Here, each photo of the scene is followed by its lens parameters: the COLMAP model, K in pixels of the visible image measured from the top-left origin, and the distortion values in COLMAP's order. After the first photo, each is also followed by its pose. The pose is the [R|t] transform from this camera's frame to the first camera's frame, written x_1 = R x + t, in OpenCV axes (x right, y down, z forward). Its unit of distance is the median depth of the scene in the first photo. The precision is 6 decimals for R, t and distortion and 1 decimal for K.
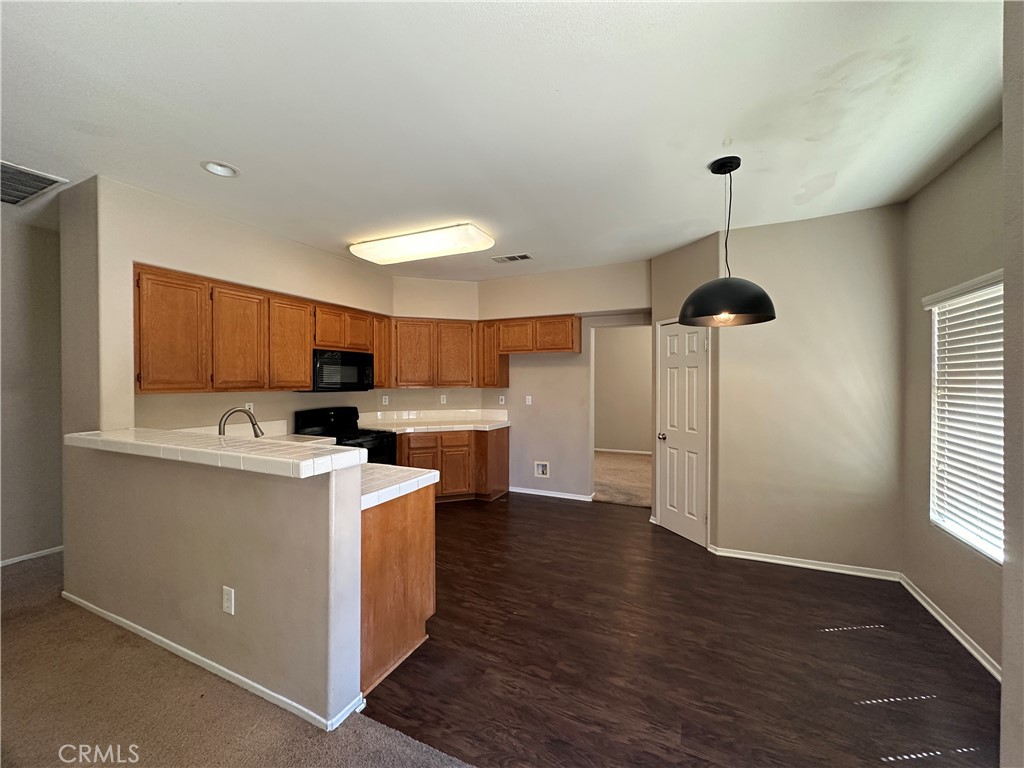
lens RADIAL K [[409.4, 0, 516.0], [0, 409.4, 383.6], [0, 0, 1]] dist [-0.003823, -0.000083]
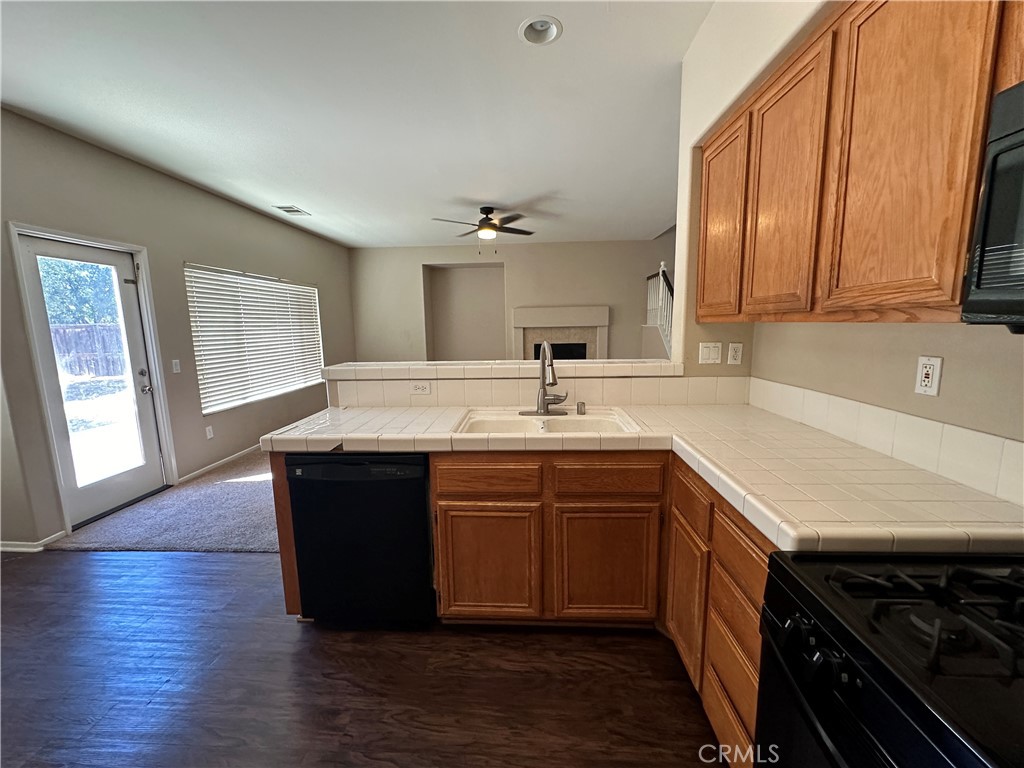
lens RADIAL K [[409.4, 0, 508.8], [0, 409.4, 384.9], [0, 0, 1]] dist [-0.003823, -0.000083]
pose [[-0.931221, 0.070740, -0.357523, -0.205391], [0.015721, 0.987865, 0.154514, 0.012200], [0.364115, 0.138267, -0.921033, 1.079028]]
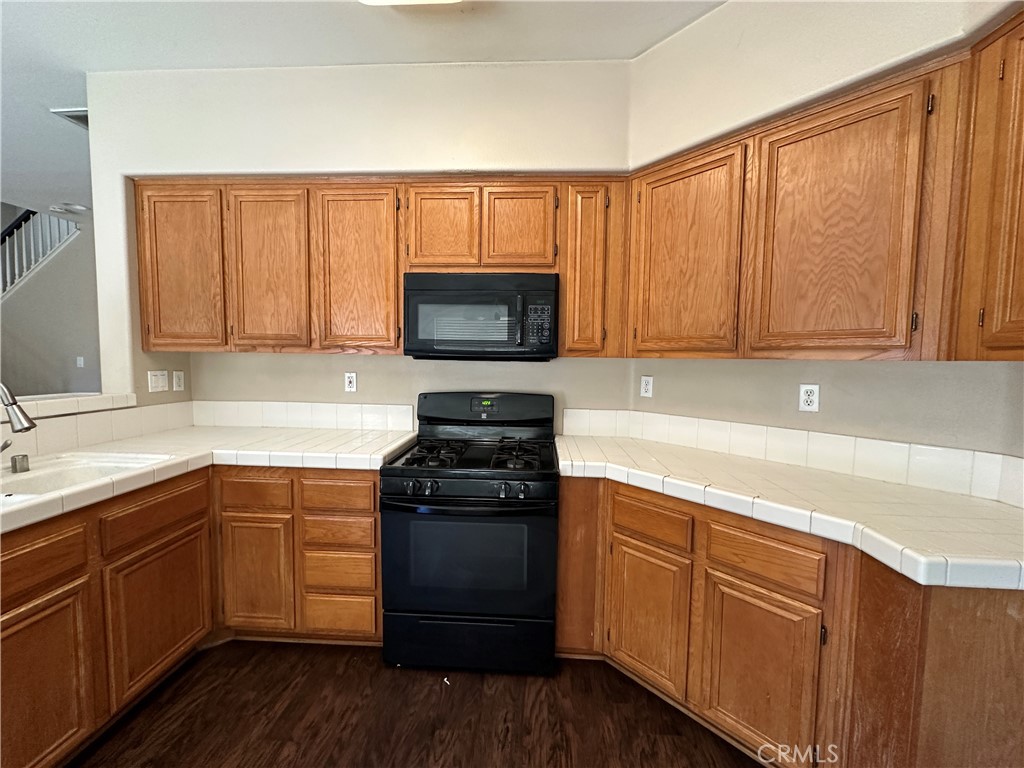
lens RADIAL K [[409.4, 0, 512.5], [0, 409.4, 384.3], [0, 0, 1]] dist [-0.003823, -0.000083]
pose [[0.361940, 0.064460, -0.929970, 0.036853], [-0.020221, 0.997915, 0.061299, 0.018959], [0.931982, -0.003381, 0.362488, 0.918507]]
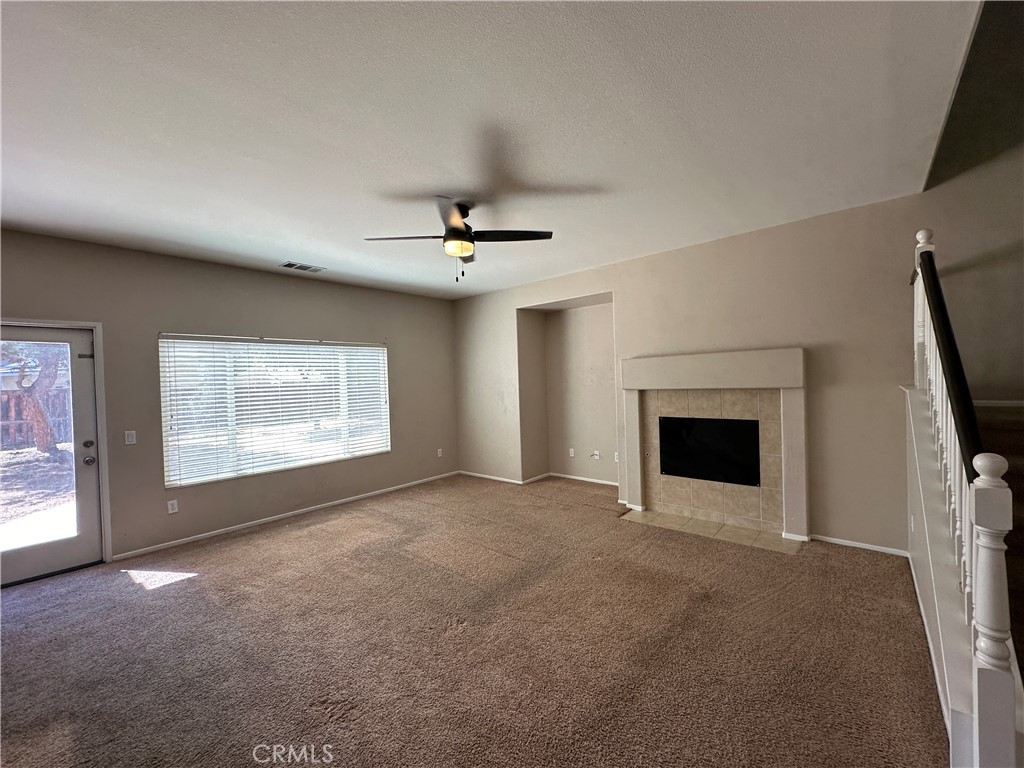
lens RADIAL K [[409.4, 0, 510.5], [0, 409.4, 385.8], [0, 0, 1]] dist [-0.003823, -0.000083]
pose [[-0.955851, 0.027229, 0.292588, -0.907205], [0.034117, 0.999247, 0.018464, -0.001488], [-0.291865, 0.027631, -0.956060, 0.577550]]
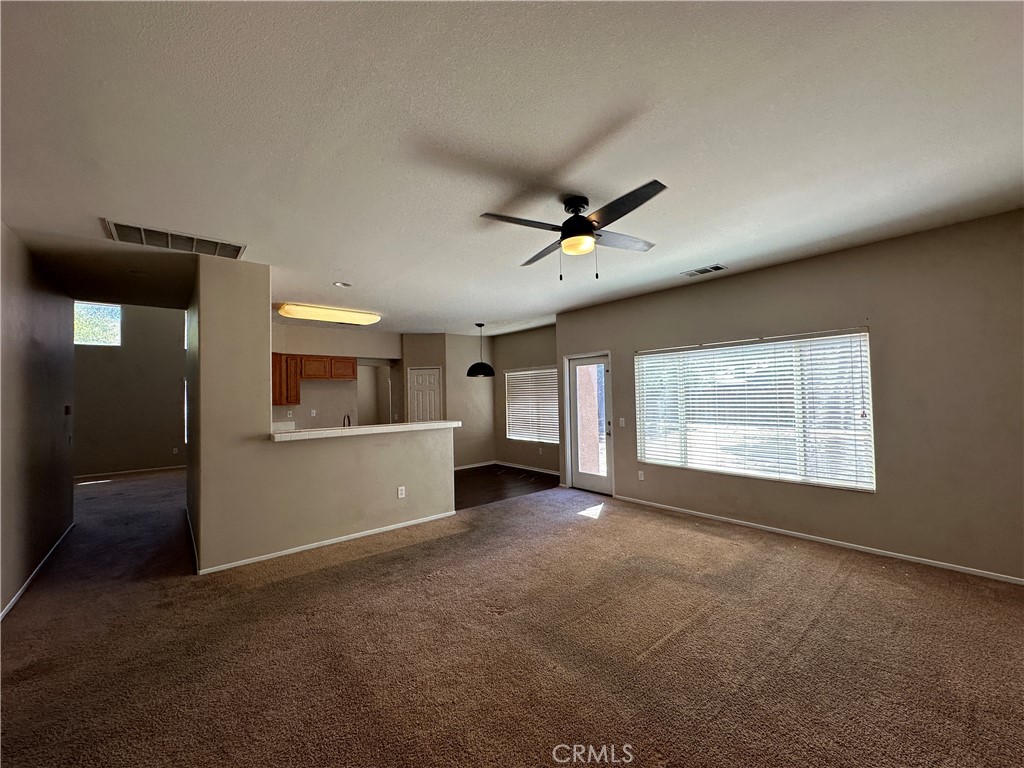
lens RADIAL K [[409.4, 0, 506.0], [0, 409.4, 384.2], [0, 0, 1]] dist [-0.003823, -0.000083]
pose [[0.440764, 0.015072, 0.897497, -1.259542], [0.026389, 0.999209, -0.029739, 0.001723], [-0.897235, 0.036792, 0.440018, -0.293994]]
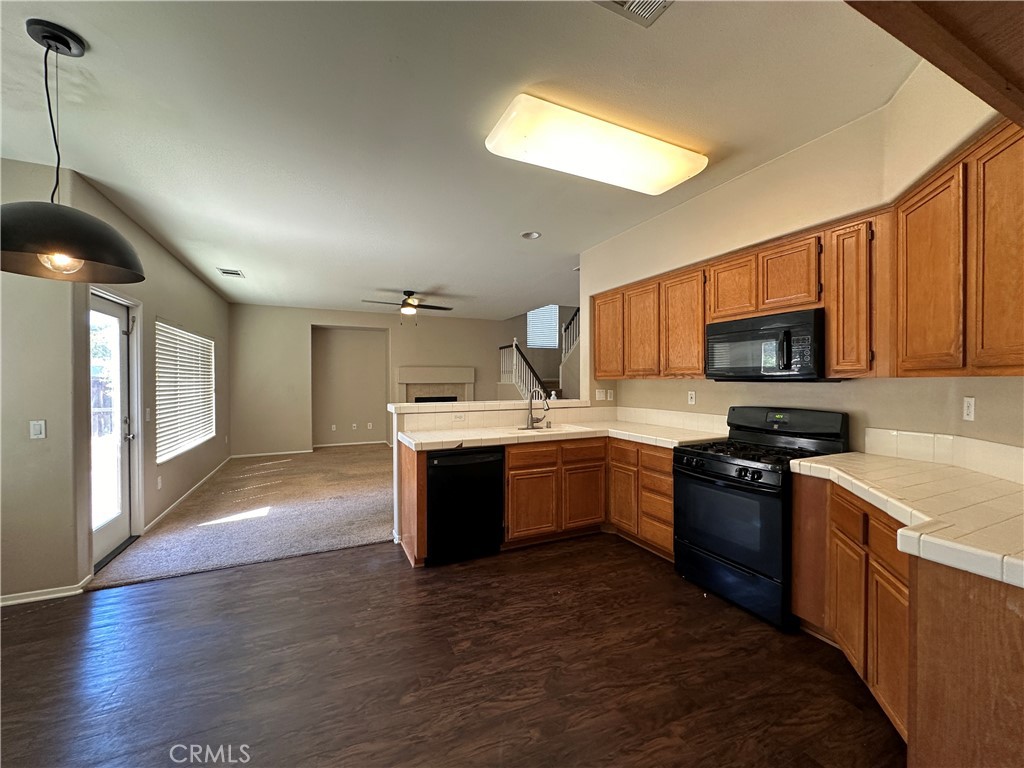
lens RADIAL K [[409.4, 0, 507.9], [0, 409.4, 386.2], [0, 0, 1]] dist [-0.003823, -0.000083]
pose [[-0.655428, 0.012708, -0.755150, 0.318372], [-0.001416, 0.999836, 0.018055, 0.016860], [0.755256, 0.012903, -0.655303, 1.190606]]
